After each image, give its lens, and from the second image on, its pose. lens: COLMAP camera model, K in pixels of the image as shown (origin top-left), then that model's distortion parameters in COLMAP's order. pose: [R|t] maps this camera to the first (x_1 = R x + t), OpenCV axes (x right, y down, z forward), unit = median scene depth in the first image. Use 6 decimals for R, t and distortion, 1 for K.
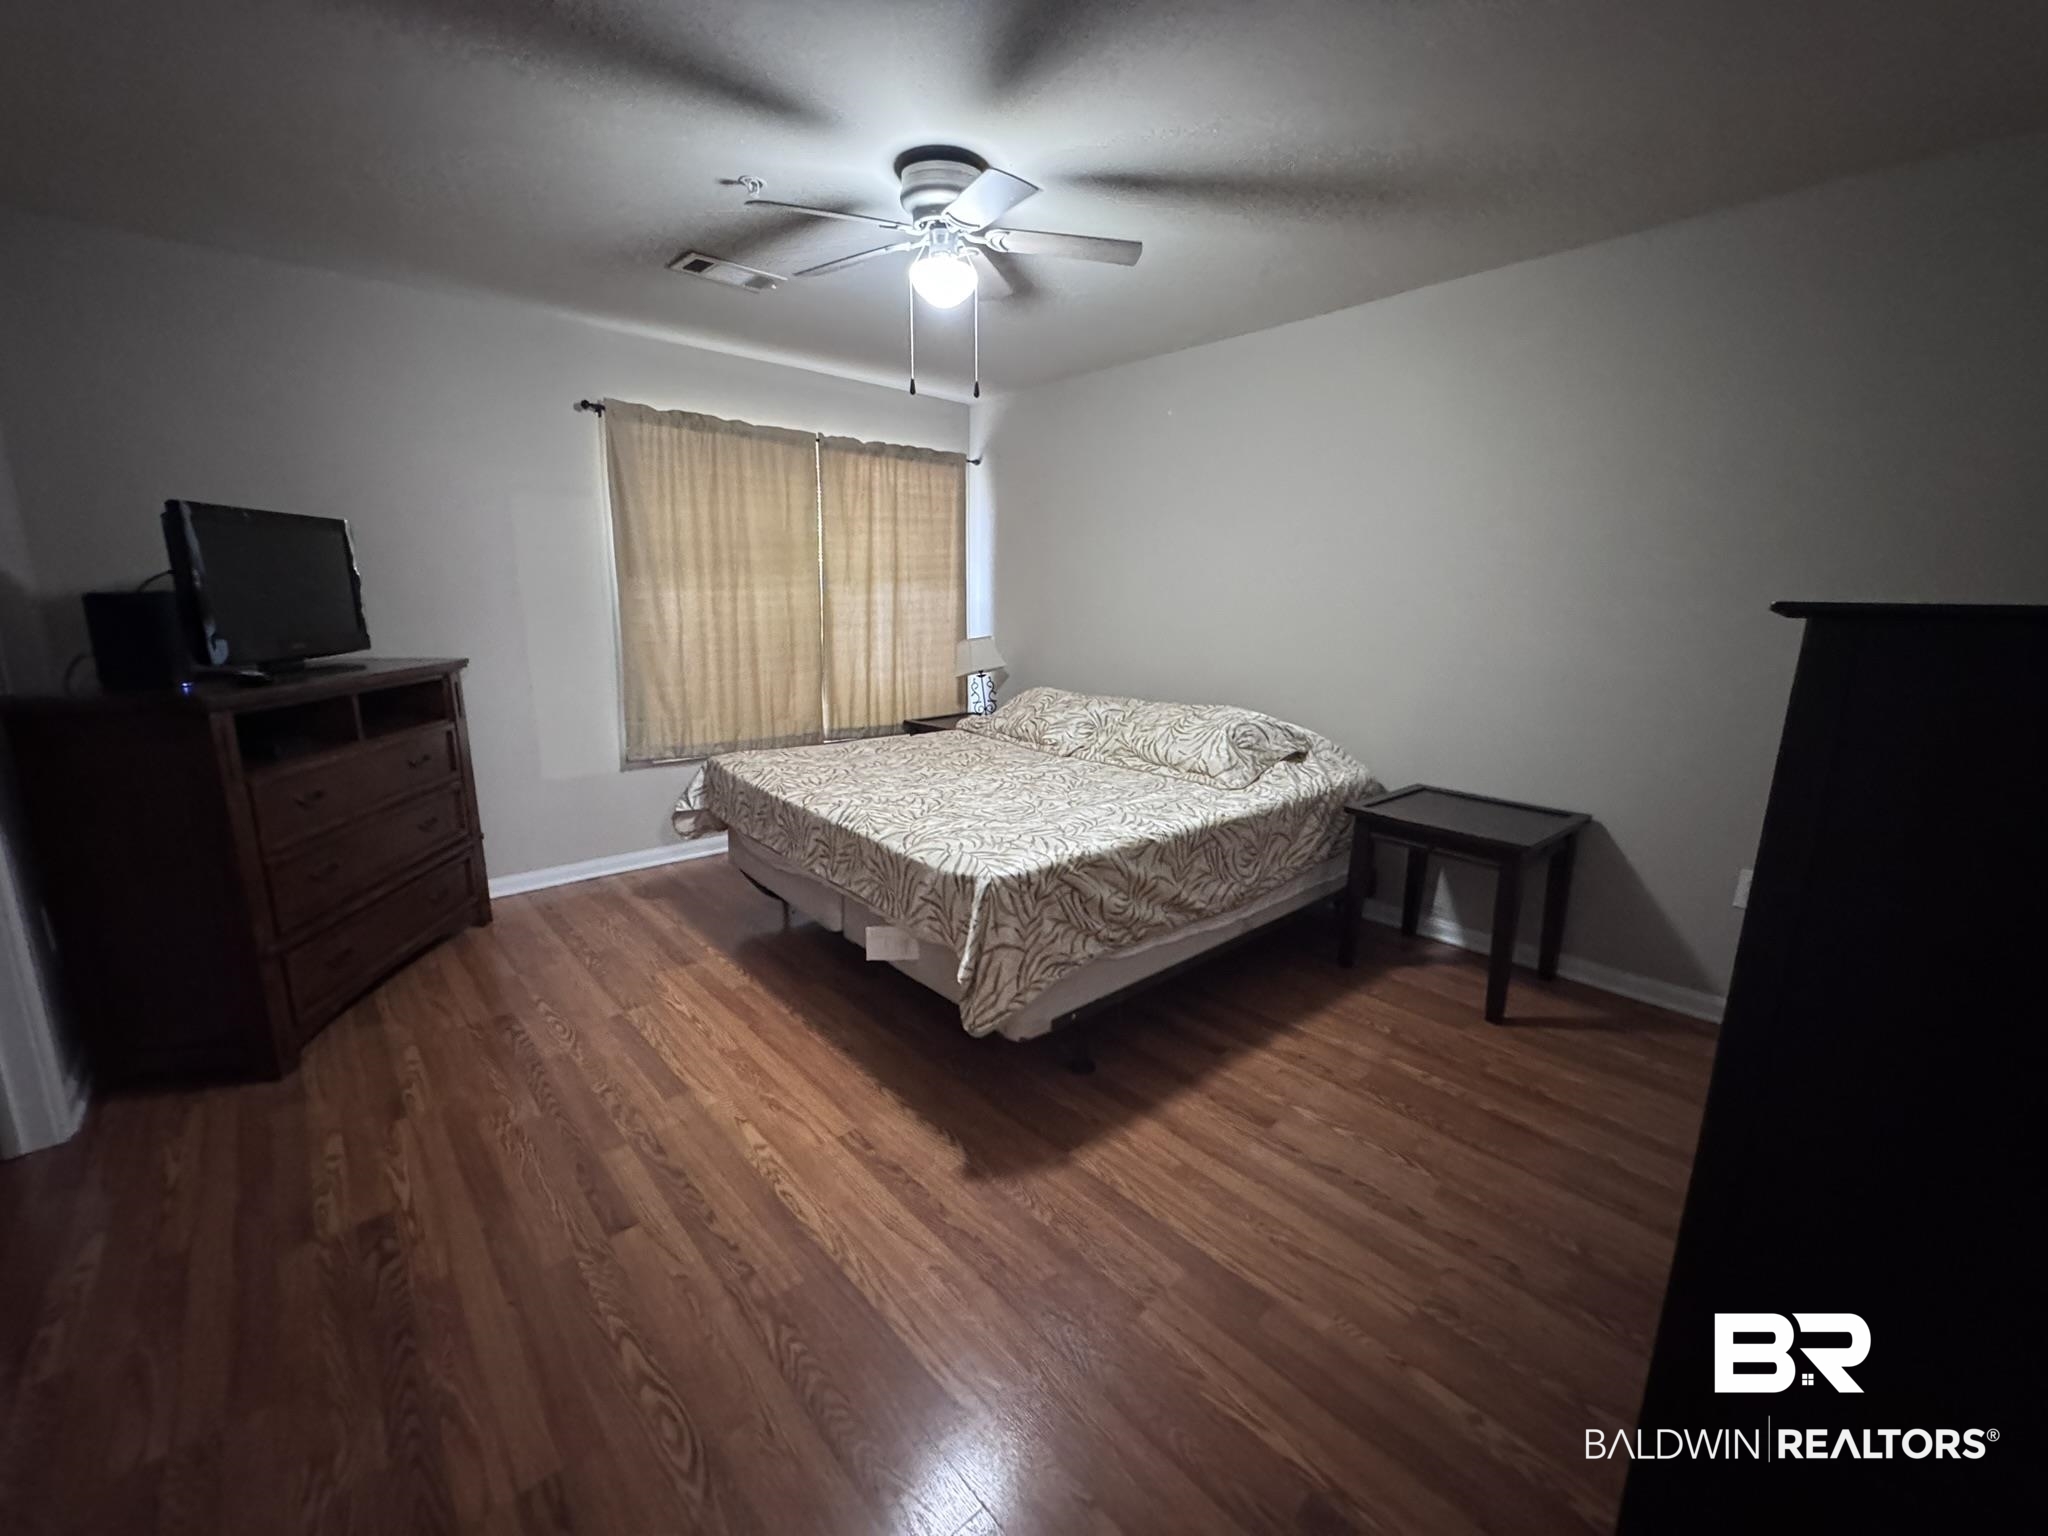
lens RADIAL K [[818.7, 0, 1022.8], [0, 818.7, 766.6], [0, 0, 1]] dist [-0.002742, 0.000574]
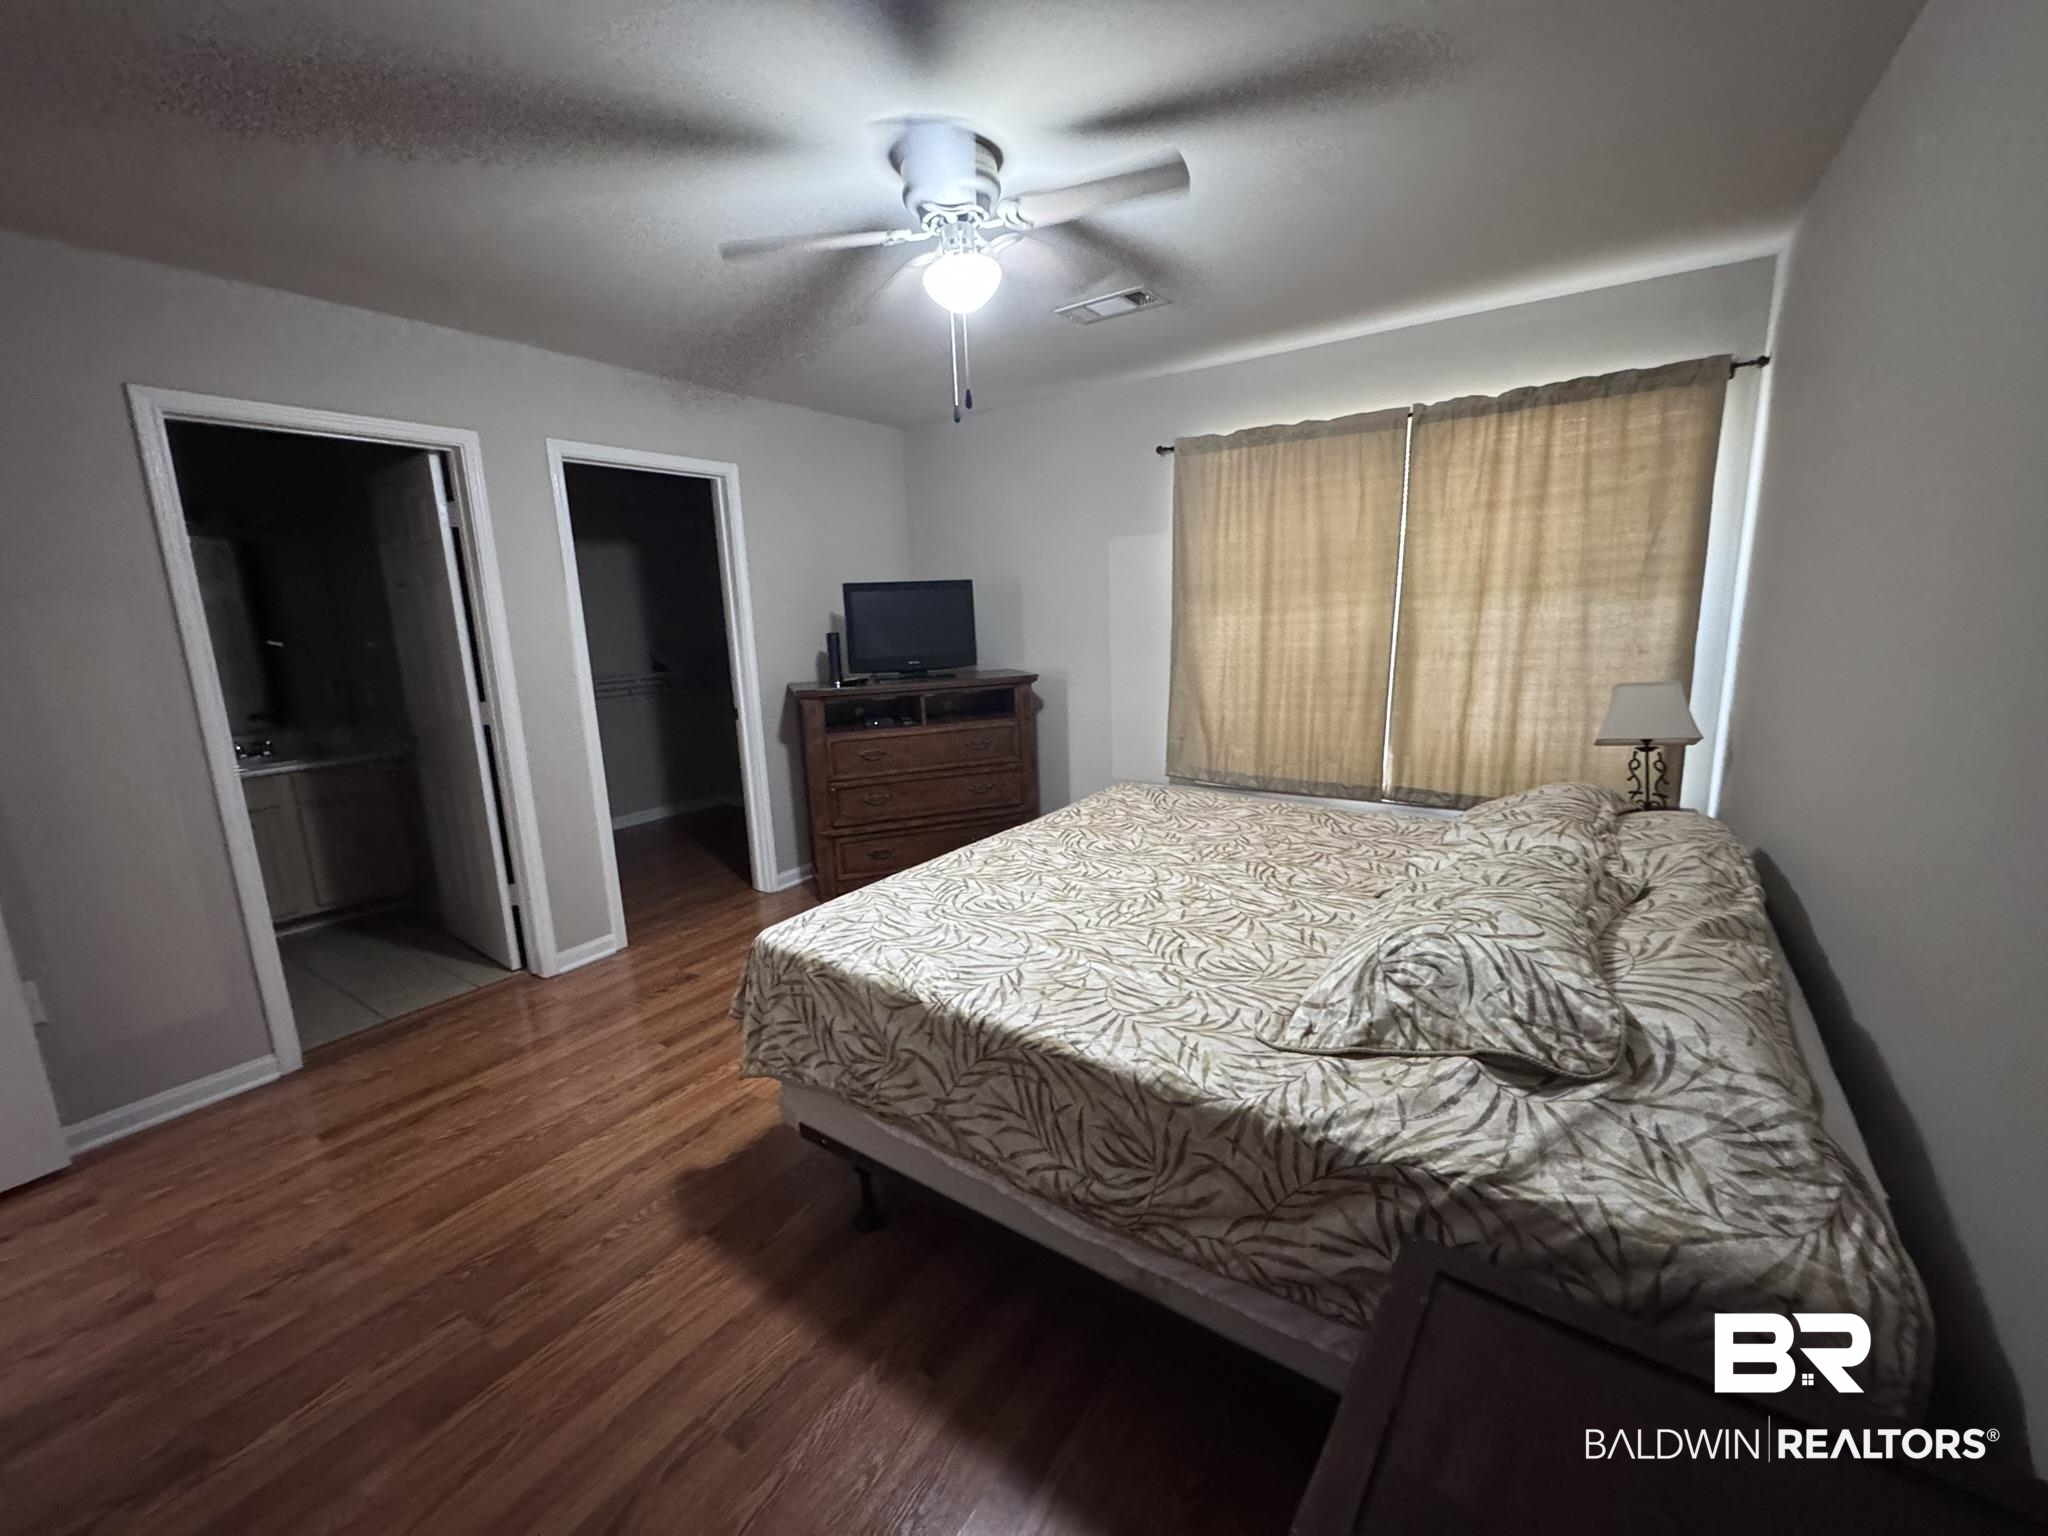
lens RADIAL K [[818.7, 0, 1012.2], [0, 818.7, 761.3], [0, 0, 1]] dist [-0.002742, 0.000574]
pose [[0.226360, 0.163253, -0.960265, 0.744629], [-0.160160, 0.978674, 0.128629, -0.194690], [0.960786, 0.124680, 0.247679, 0.800203]]
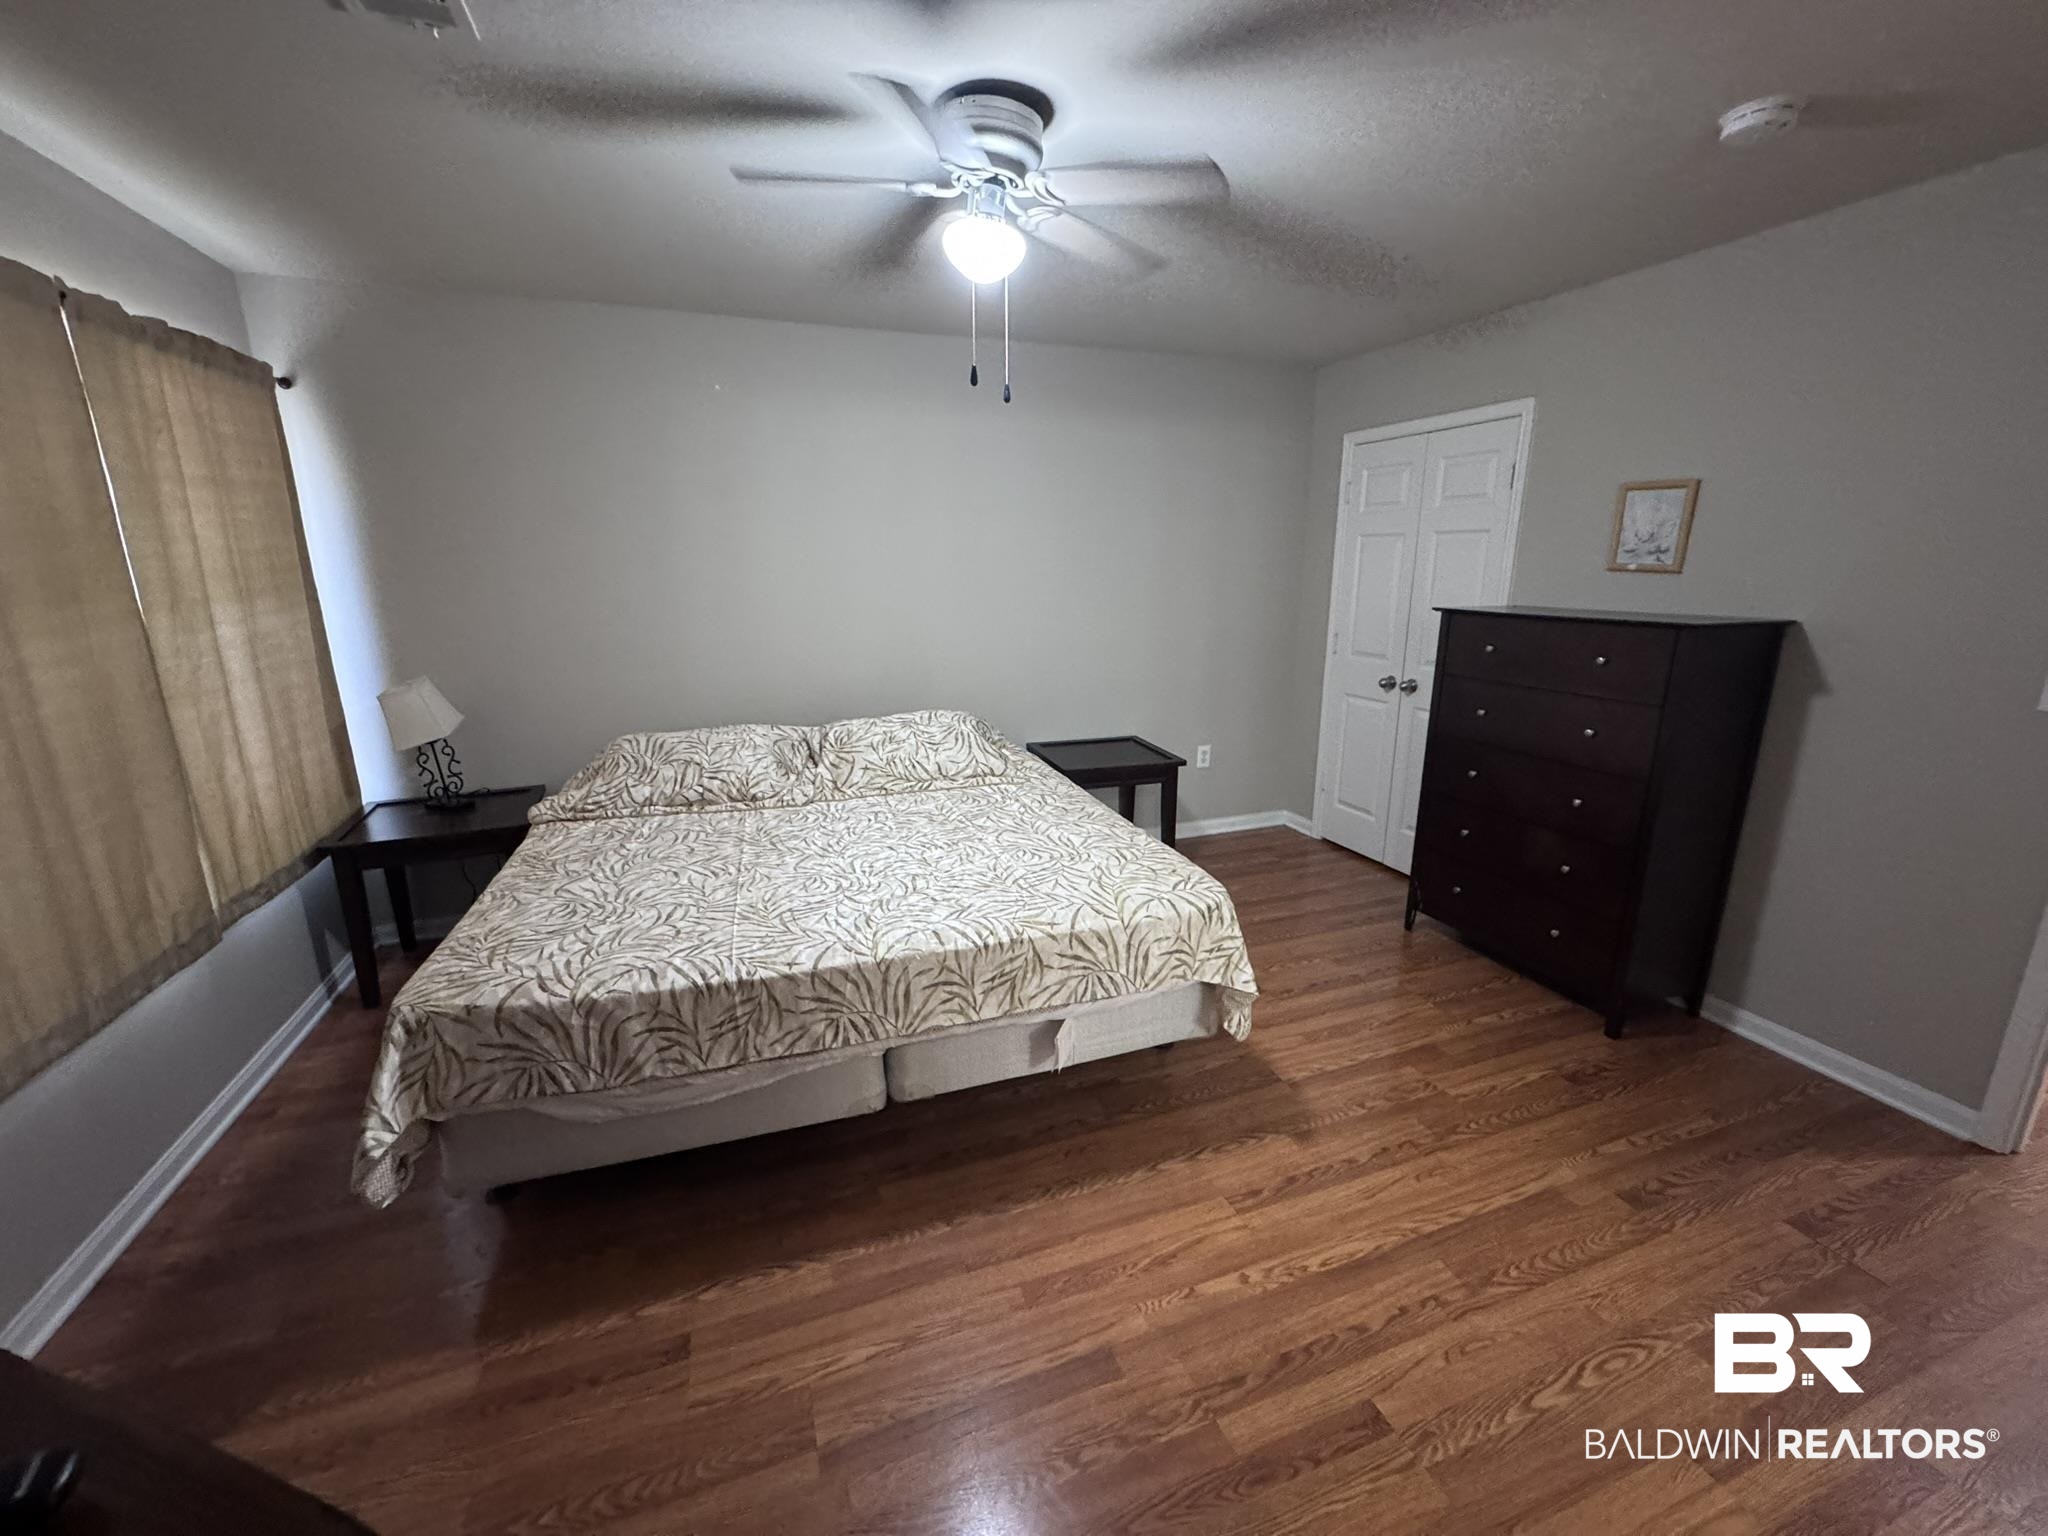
lens RADIAL K [[818.7, 0, 1025.5], [0, 818.7, 767.1], [0, 0, 1]] dist [-0.002742, 0.000574]
pose [[0.375225, -0.239257, 0.895524, -0.826811], [0.195592, 0.964797, 0.175811, -0.208883], [-0.906063, 0.109189, 0.408813, 0.613350]]
